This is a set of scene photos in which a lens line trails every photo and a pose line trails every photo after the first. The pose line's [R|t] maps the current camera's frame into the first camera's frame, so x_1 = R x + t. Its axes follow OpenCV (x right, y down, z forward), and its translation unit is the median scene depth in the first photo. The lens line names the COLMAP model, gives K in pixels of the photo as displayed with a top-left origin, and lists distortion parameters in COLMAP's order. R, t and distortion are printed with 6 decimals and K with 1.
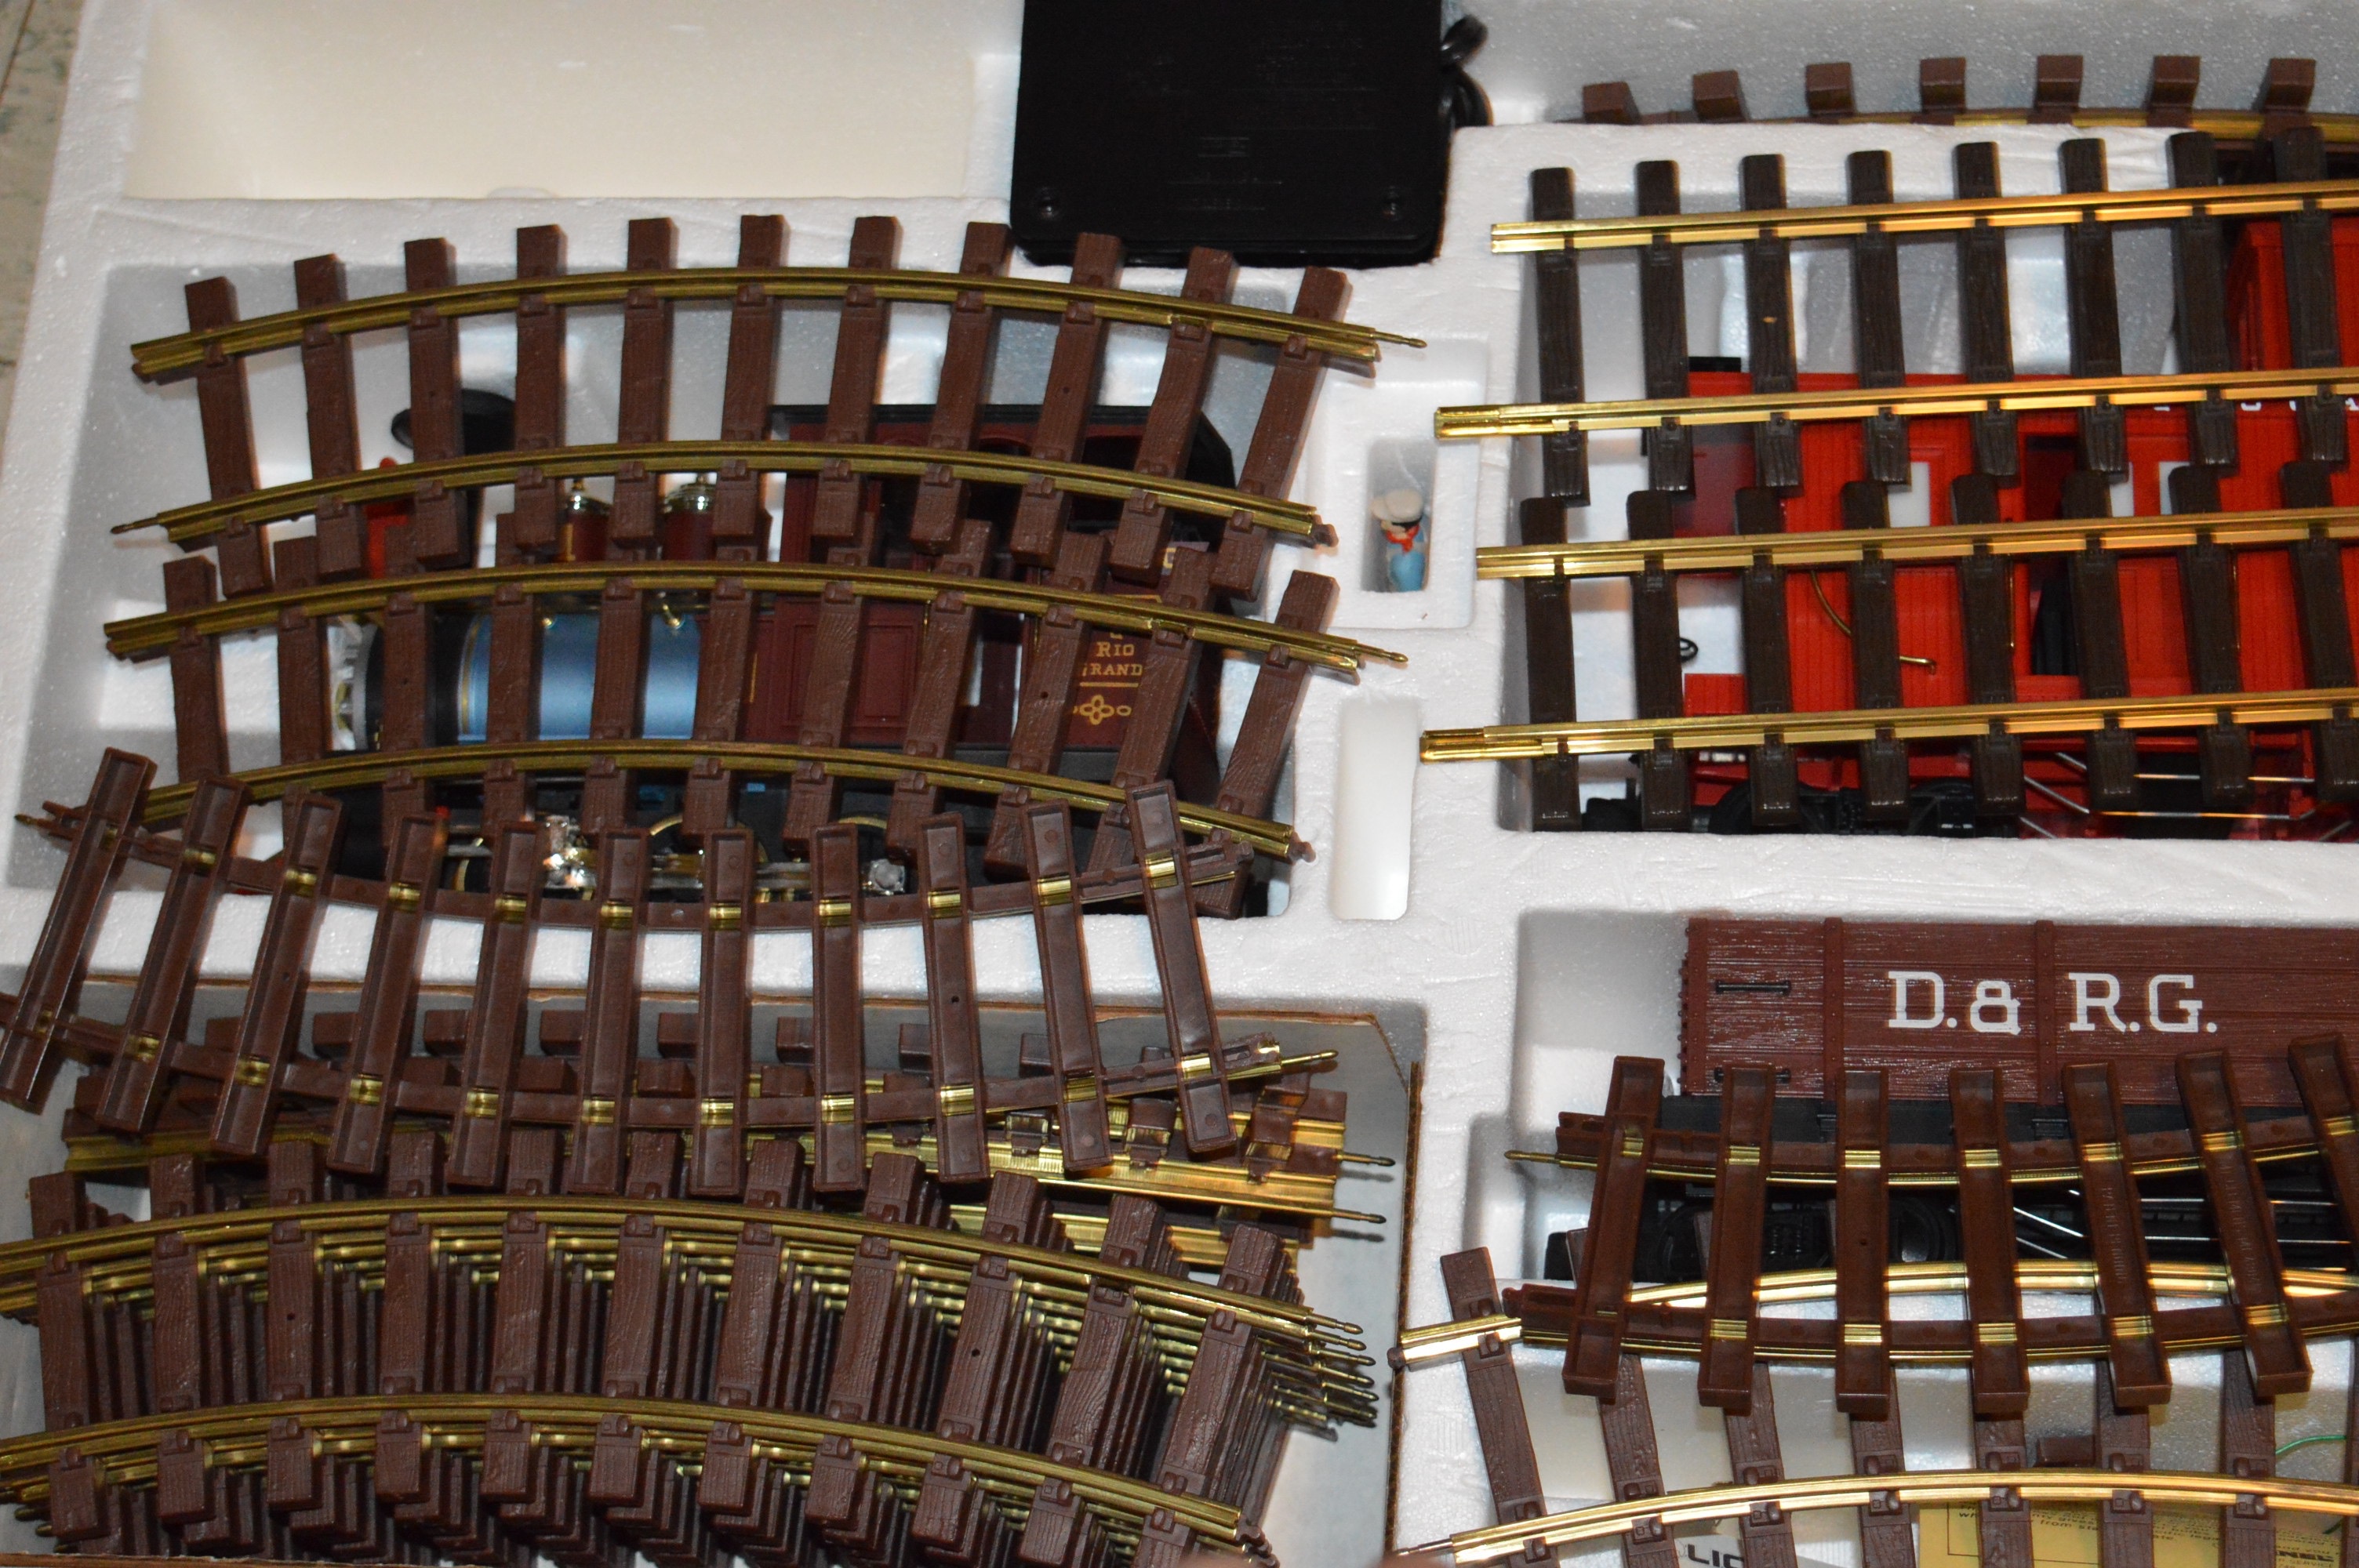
lens RADIAL K [[4198.7, 0, 1179.5], [0, 4198.7, 784.0], [0, 0, 1]] dist [0.008873, 0.060341]
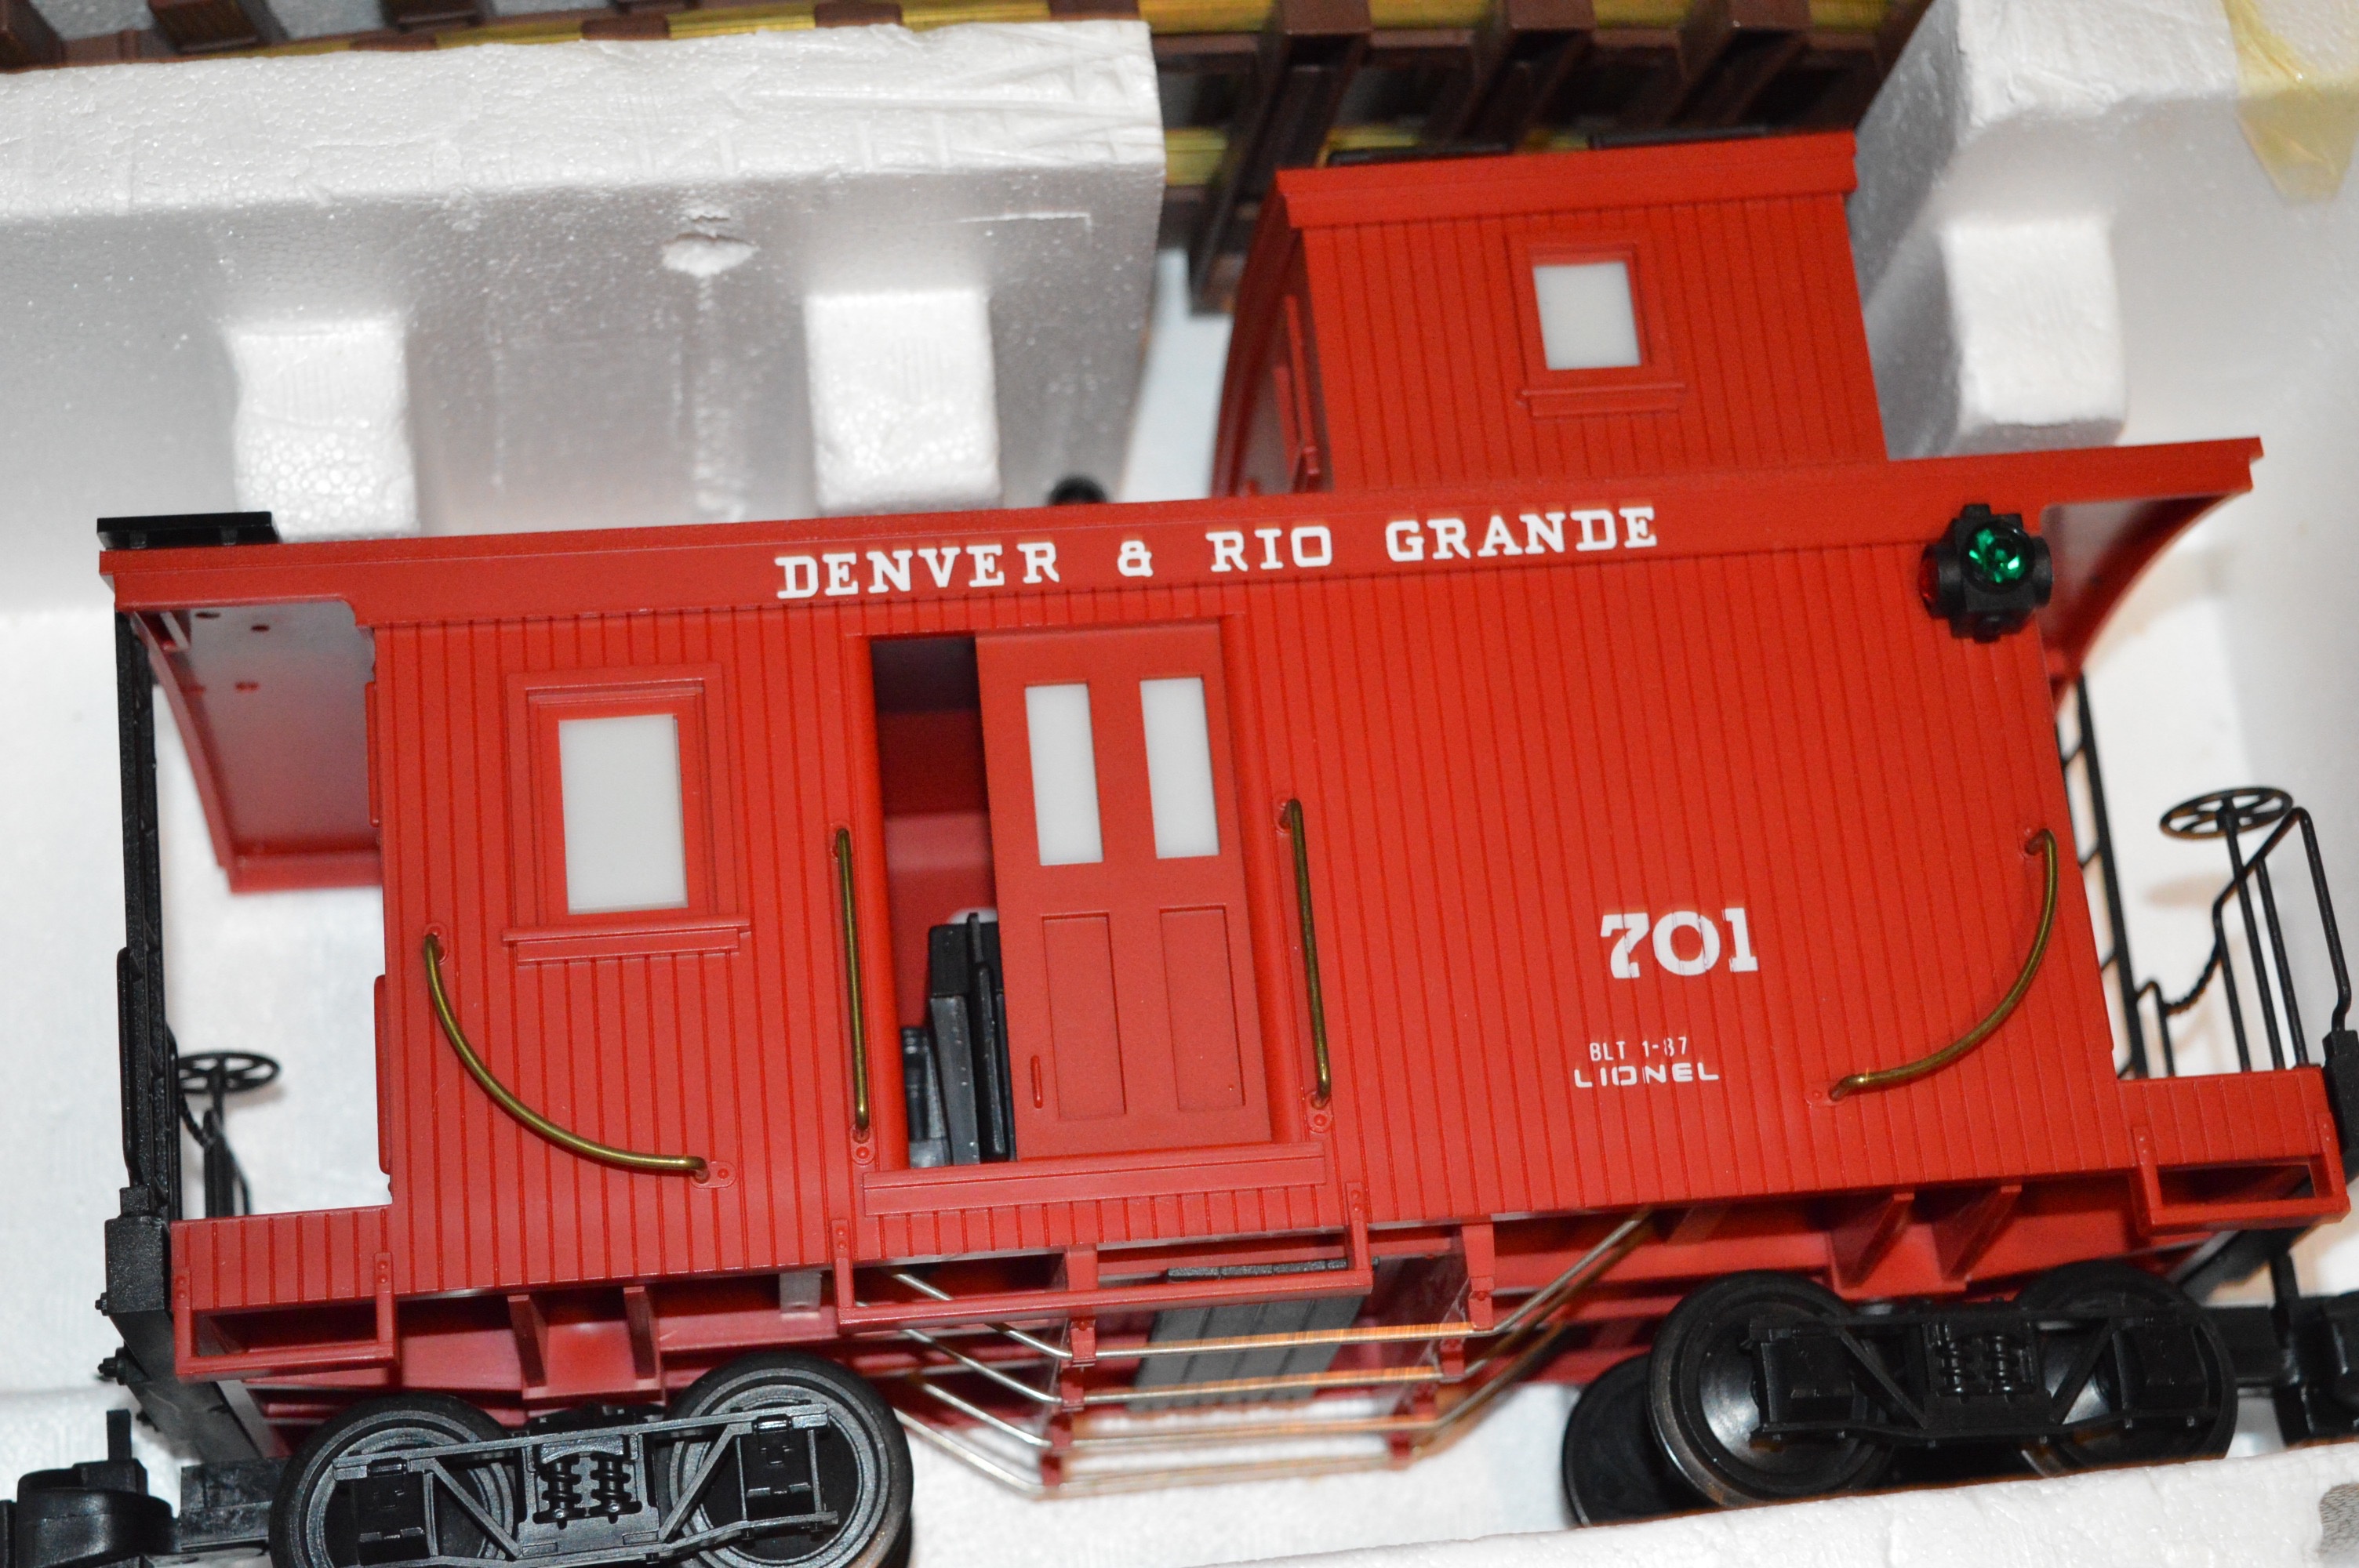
lens RADIAL K [[4204.9, 0, 1179.5], [0, 4204.9, 784.0], [0, 0, 1]] dist [0.010684, -0.112236]
pose [[0.969658, -0.094582, 0.225426, 0.134597], [0.086138, 0.995173, 0.047029, -0.095904], [-0.228786, -0.026185, 0.973125, 0.552425]]
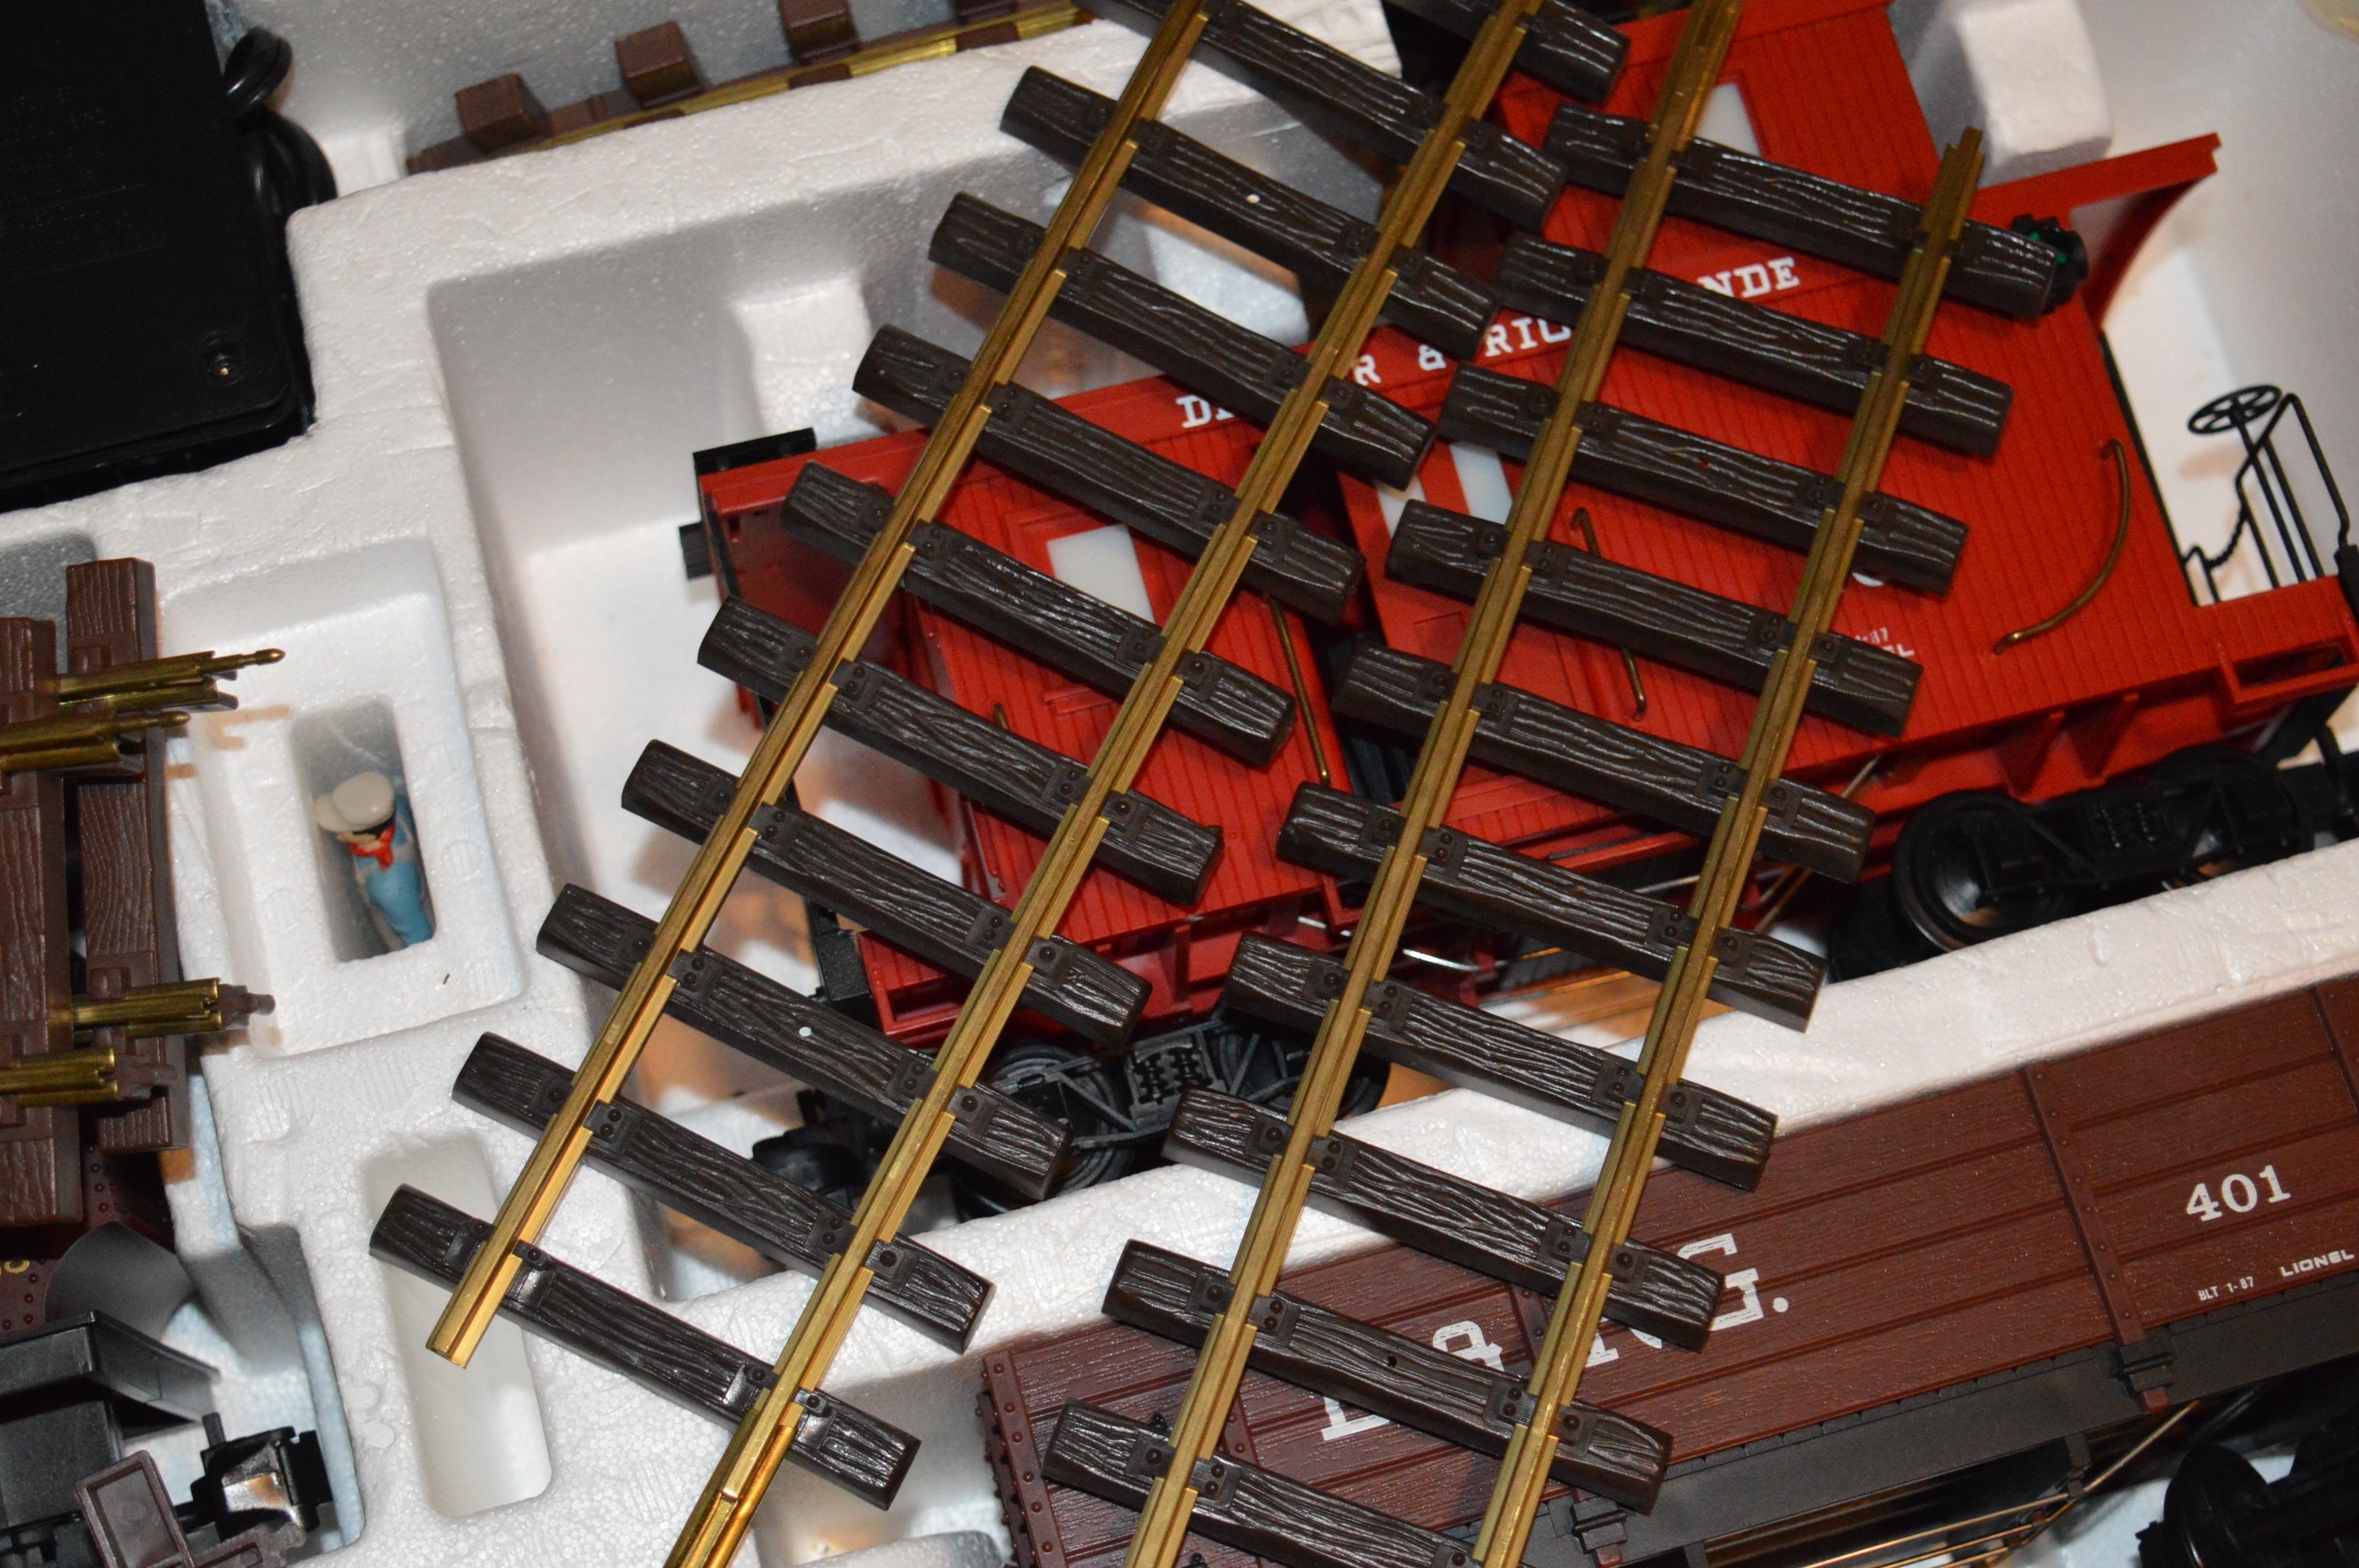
lens RADIAL K [[4198.7, 0, 1179.5], [0, 4198.7, 784.0], [0, 0, 1]] dist [0.008873, 0.060341]
pose [[0.935349, -0.264467, 0.234904, 0.021562], [0.251336, 0.964182, 0.084747, -0.100895], [-0.248903, -0.020228, 0.968317, 0.376406]]
